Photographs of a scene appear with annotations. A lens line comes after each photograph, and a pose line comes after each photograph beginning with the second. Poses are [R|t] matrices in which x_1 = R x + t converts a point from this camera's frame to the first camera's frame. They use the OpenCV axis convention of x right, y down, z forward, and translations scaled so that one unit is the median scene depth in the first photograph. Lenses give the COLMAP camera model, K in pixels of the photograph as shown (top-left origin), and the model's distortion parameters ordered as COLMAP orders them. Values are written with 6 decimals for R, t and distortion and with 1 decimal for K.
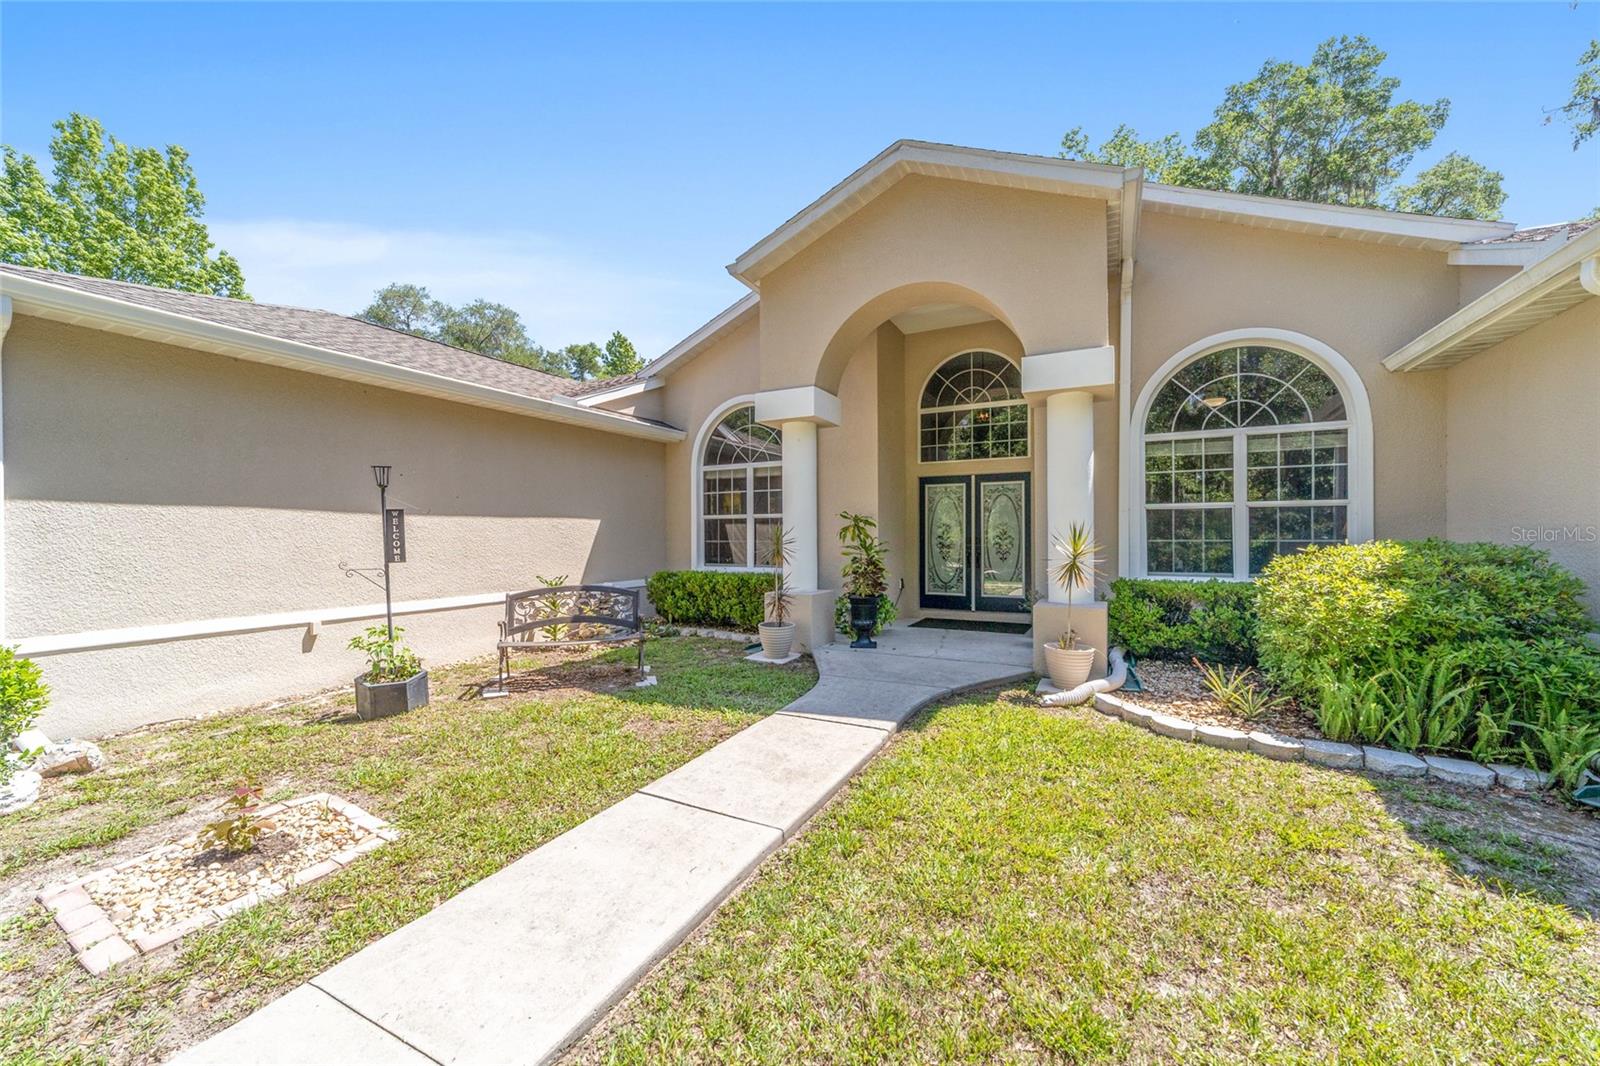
lens RADIAL K [[611.2, 0, 794.4], [0, 611.2, 534.6], [0, 0, 1]] dist [-0.010356, 0.006294]
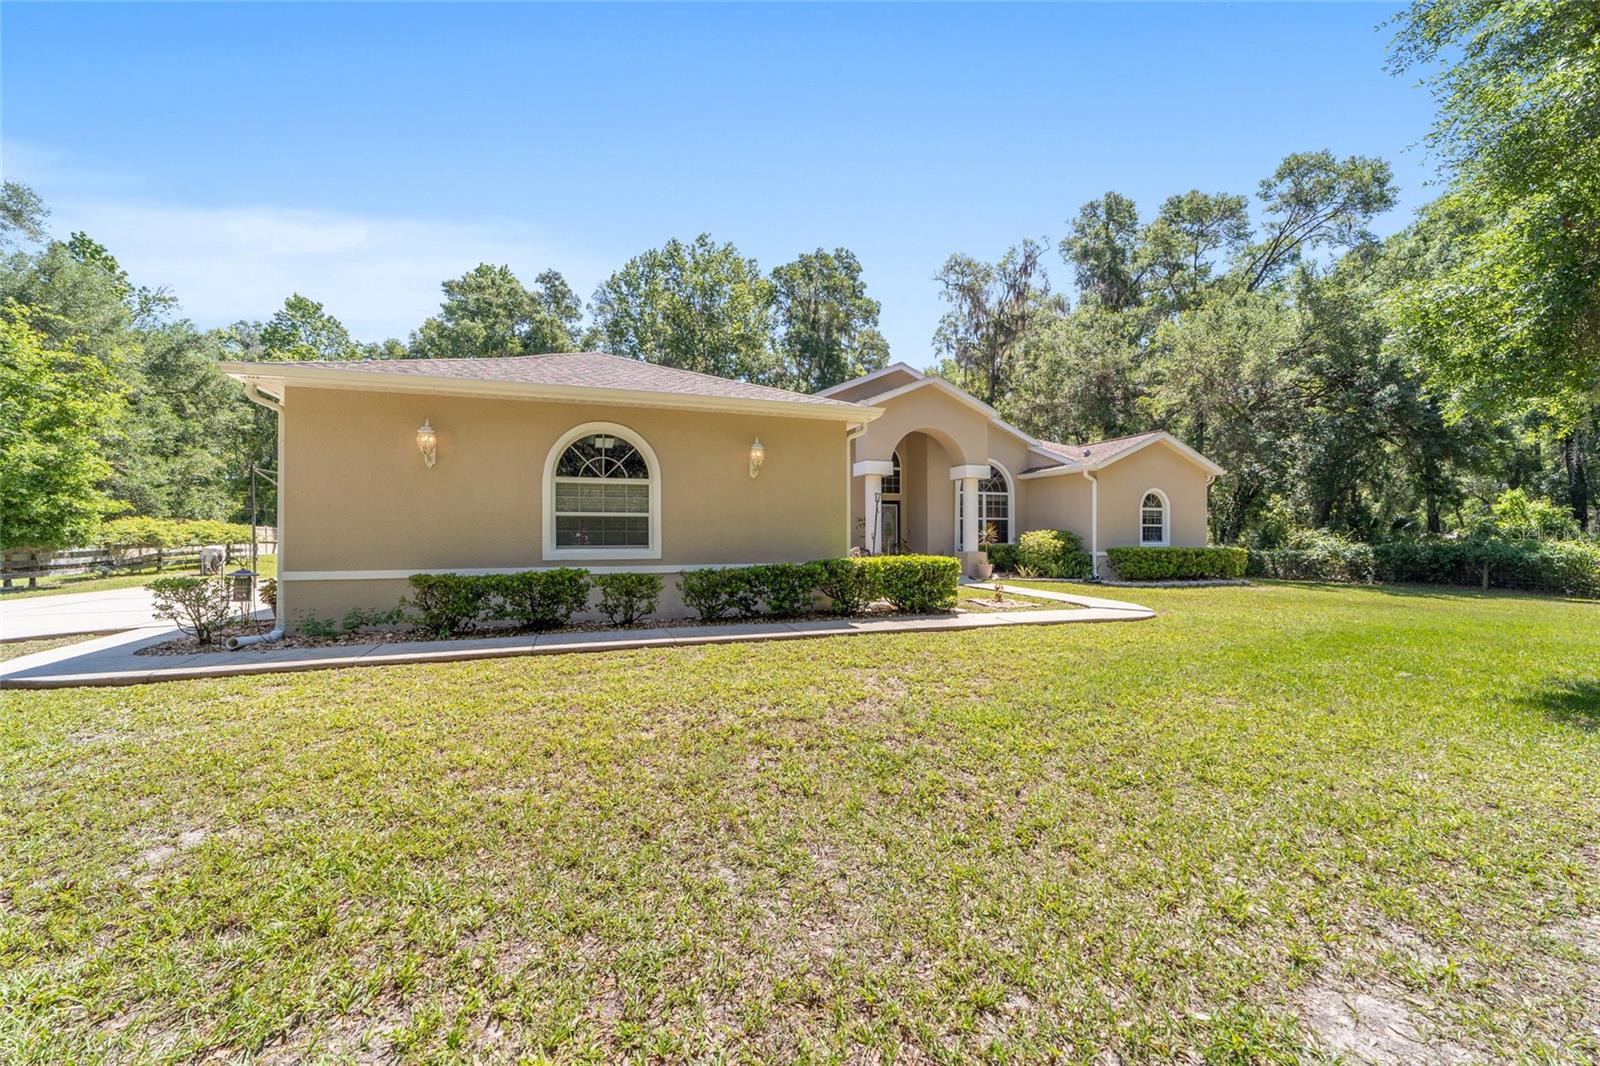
lens RADIAL K [[611.2, 0, 794.8], [0, 611.2, 534.8], [0, 0, 1]] dist [-0.010356, 0.006294]
pose [[0.680964, 0.008286, 0.732270, -1.604981], [-0.002352, 0.999956, -0.009127, 0.044499], [-0.732313, 0.004493, 0.680954, -0.244293]]
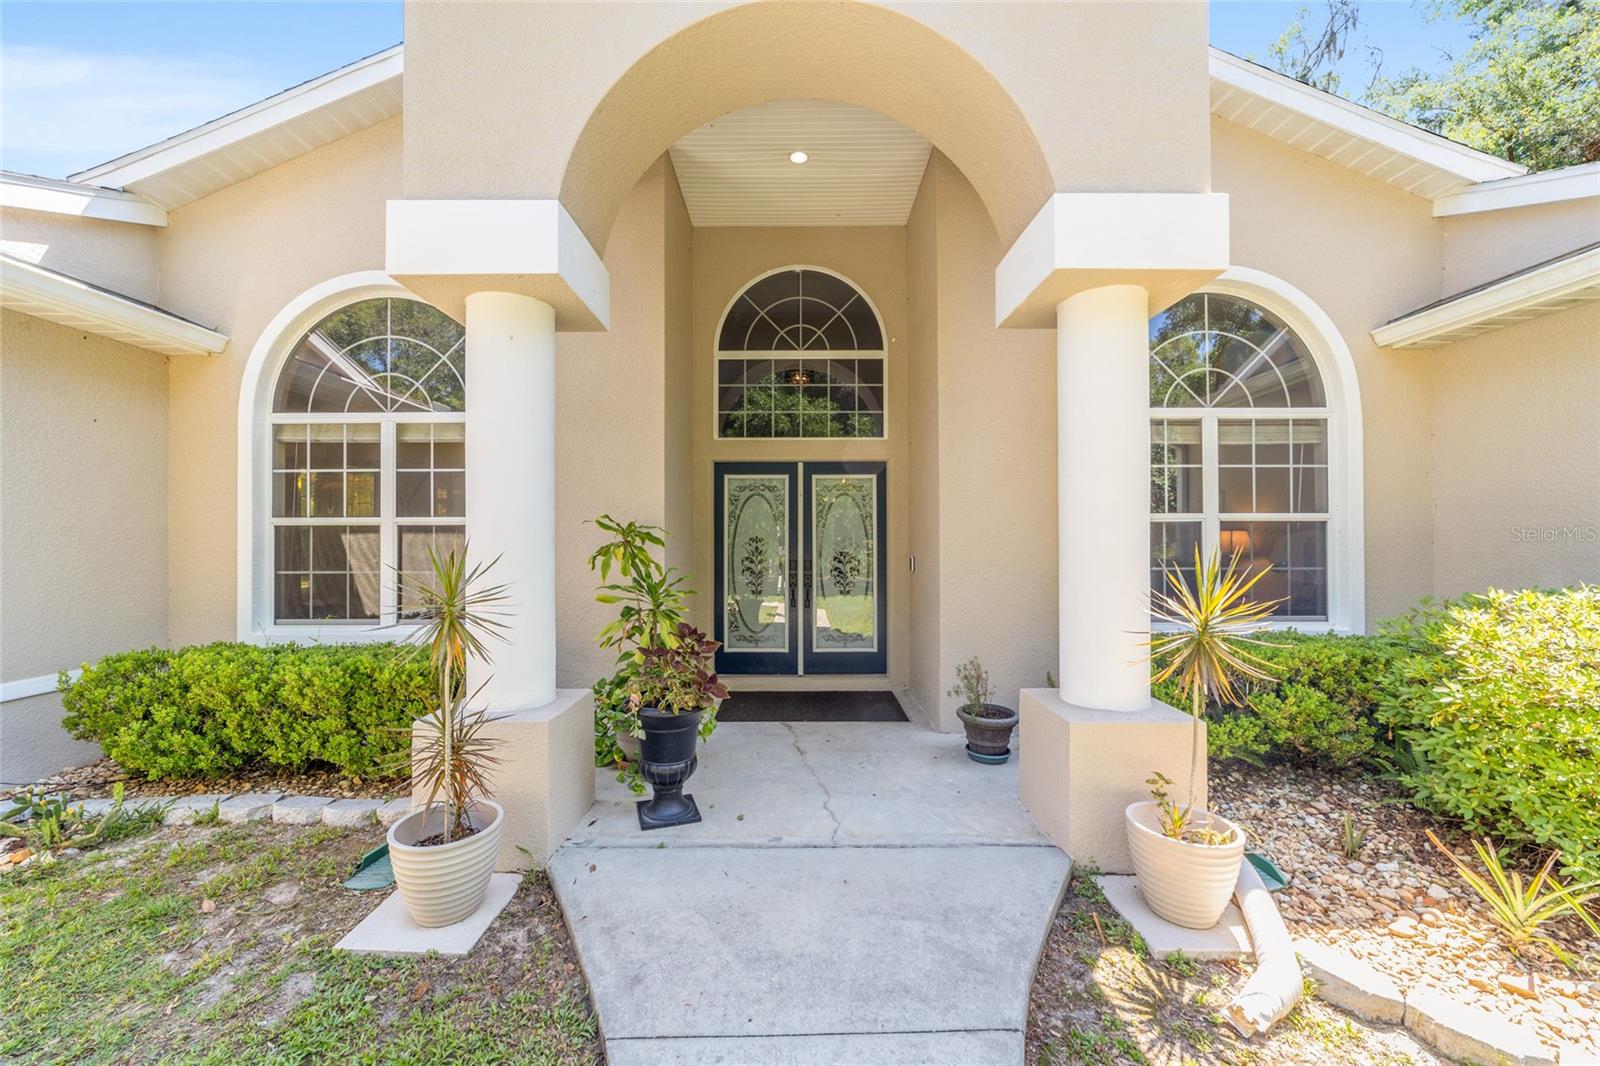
lens RADIAL K [[611.2, 0, 793.4], [0, 611.2, 537.2], [0, 0, 1]] dist [-0.010356, 0.006294]
pose [[0.885845, 0.003883, 0.463966, -0.012930], [-0.001830, 0.999986, -0.004873, -0.018294], [-0.463979, 0.003468, 0.885840, 0.489965]]
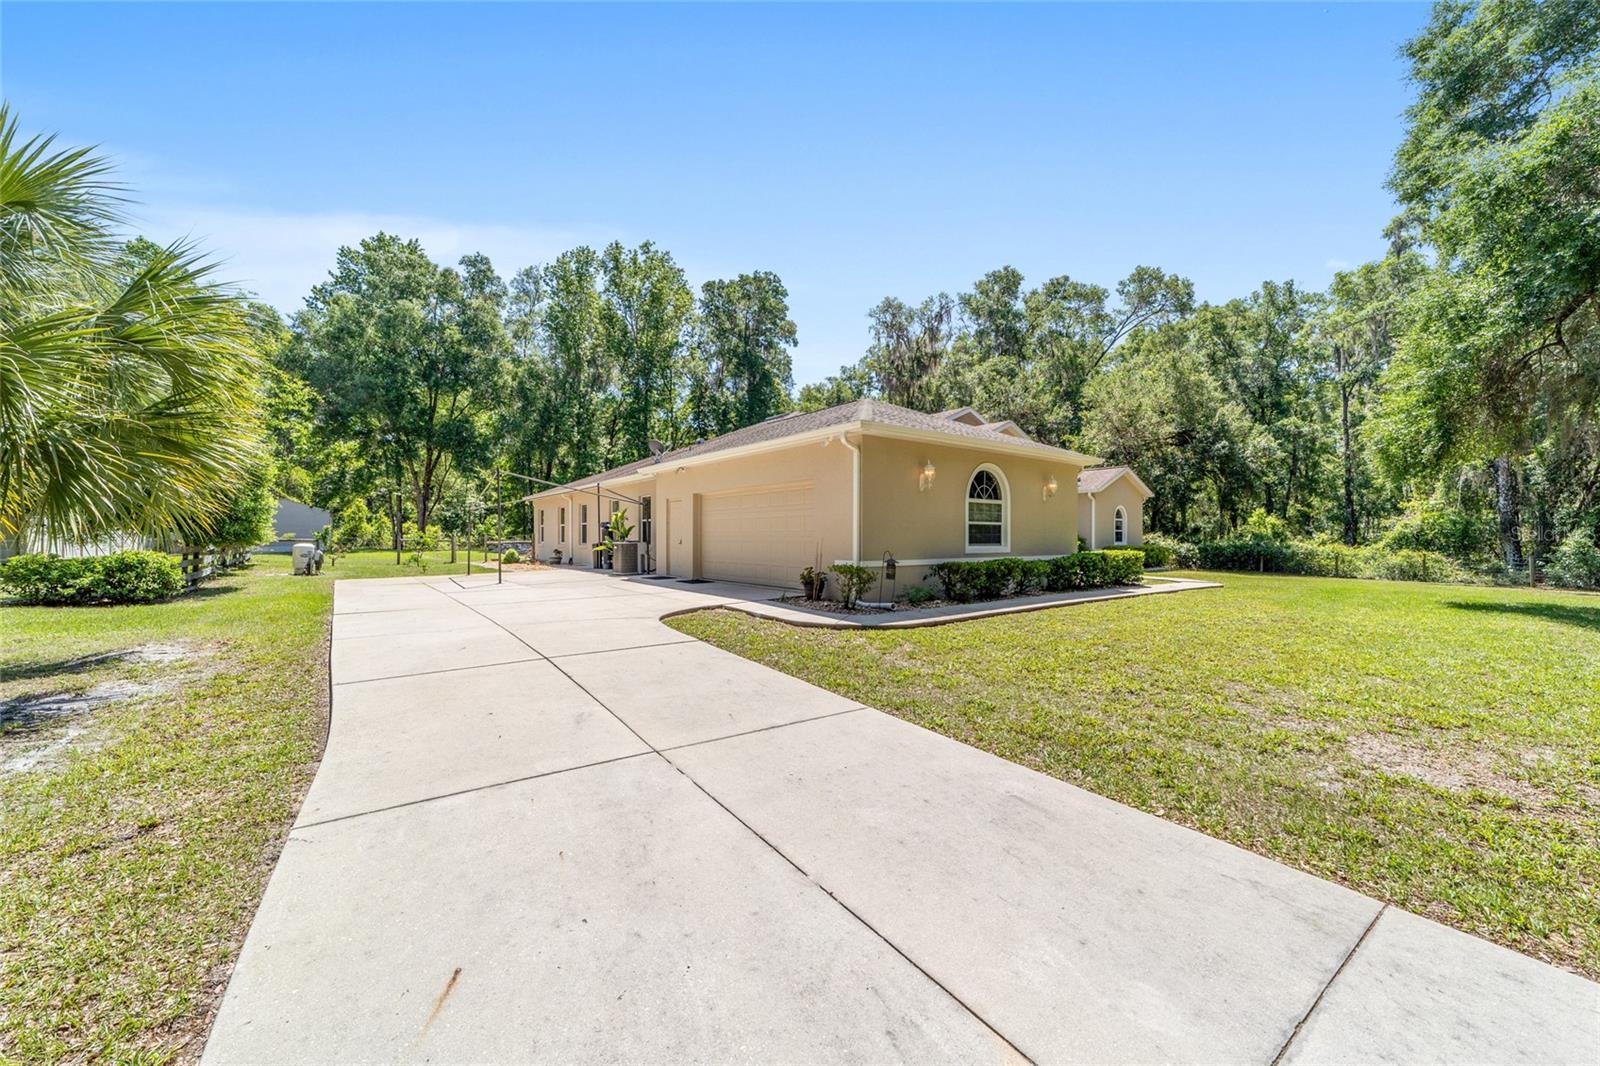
lens RADIAL K [[611.2, 0, 796.7], [0, 611.2, 535.7], [0, 0, 1]] dist [-0.010356, 0.006294]
pose [[0.418514, 0.009798, 0.908157, -2.710655], [-0.005238, 0.999951, -0.008374, 0.048477], [-0.908195, -0.001252, 0.418545, 0.490797]]
